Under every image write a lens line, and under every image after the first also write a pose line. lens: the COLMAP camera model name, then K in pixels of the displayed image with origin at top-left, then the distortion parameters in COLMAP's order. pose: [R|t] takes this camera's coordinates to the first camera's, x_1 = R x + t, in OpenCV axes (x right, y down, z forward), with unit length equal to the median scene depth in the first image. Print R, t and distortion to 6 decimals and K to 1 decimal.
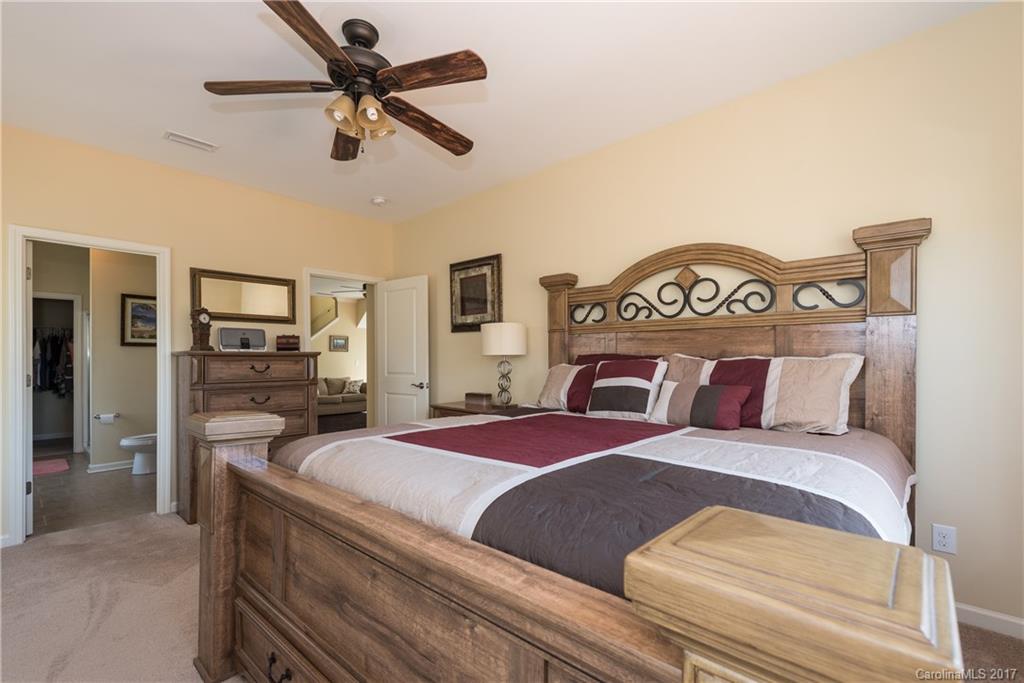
lens RADIAL K [[435.0, 0, 512.5], [0, 435.0, 353.0], [0, 0, 1]] dist [0.001439, 0.000075]
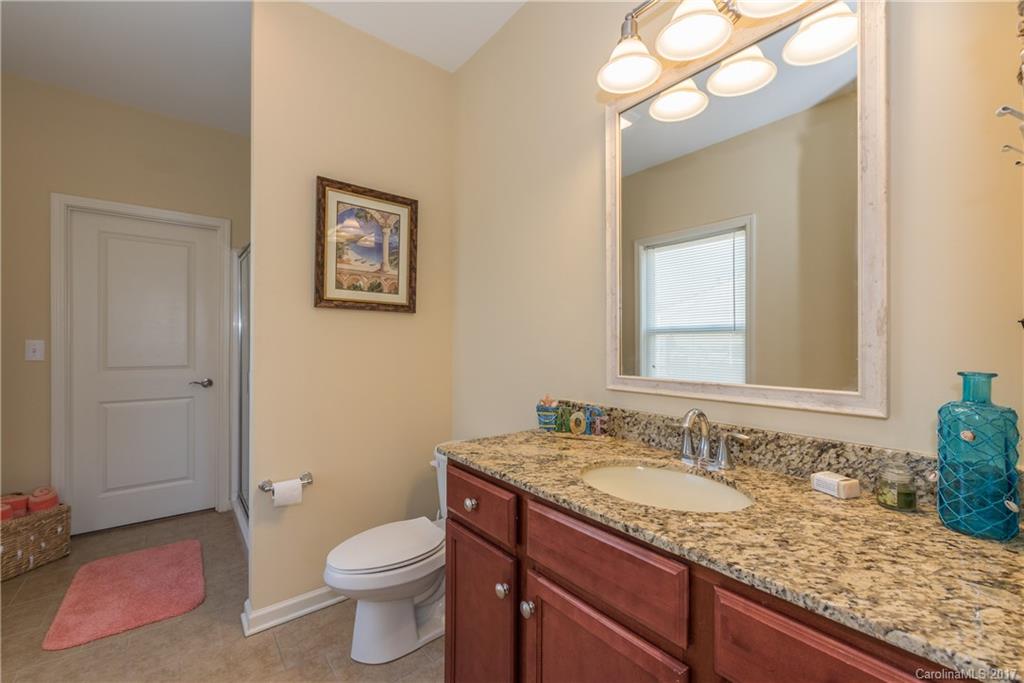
lens RADIAL K [[421.0, 0, 508.8], [0, 421.0, 345.5], [0, 0, 1]] dist [0.000435, 0.000228]
pose [[0.982627, 0.006680, -0.185473, -0.639819], [-0.006211, 0.999976, 0.003109, 0.017024], [0.185489, -0.001903, 0.982644, 0.639145]]
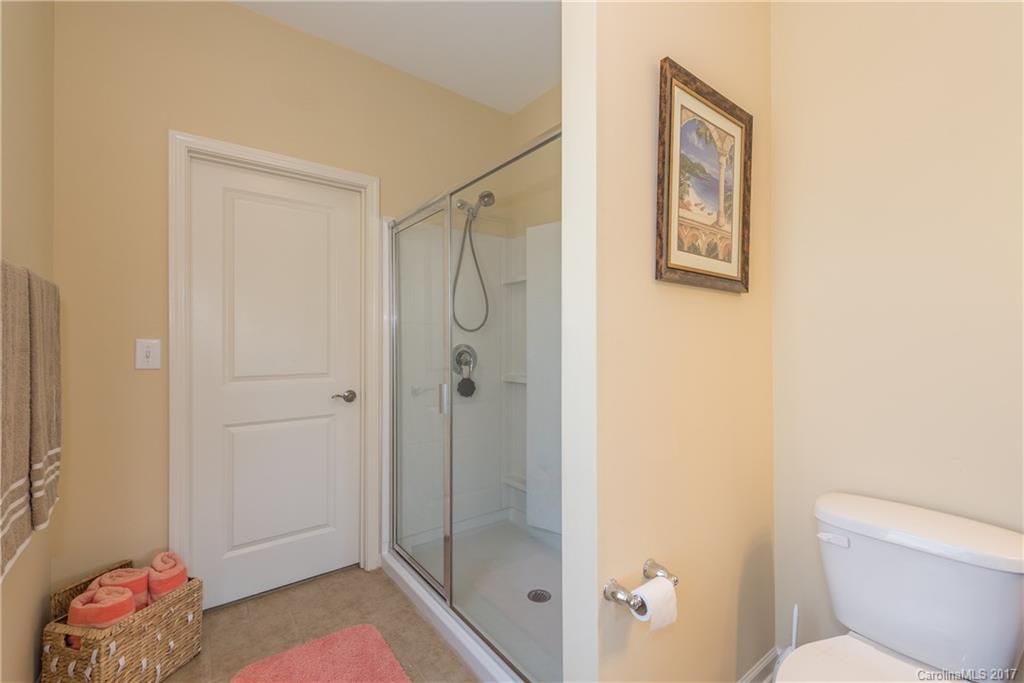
lens RADIAL K [[430.2, 0, 512.0], [0, 430.2, 341.5], [0, 0, 1]] dist [-0.000063, -0.000109]
pose [[0.977265, -0.000392, -0.212019, -0.913227], [0.000046, 0.999999, -0.001641, 0.017800], [0.212019, 0.001594, 0.977264, 0.741053]]
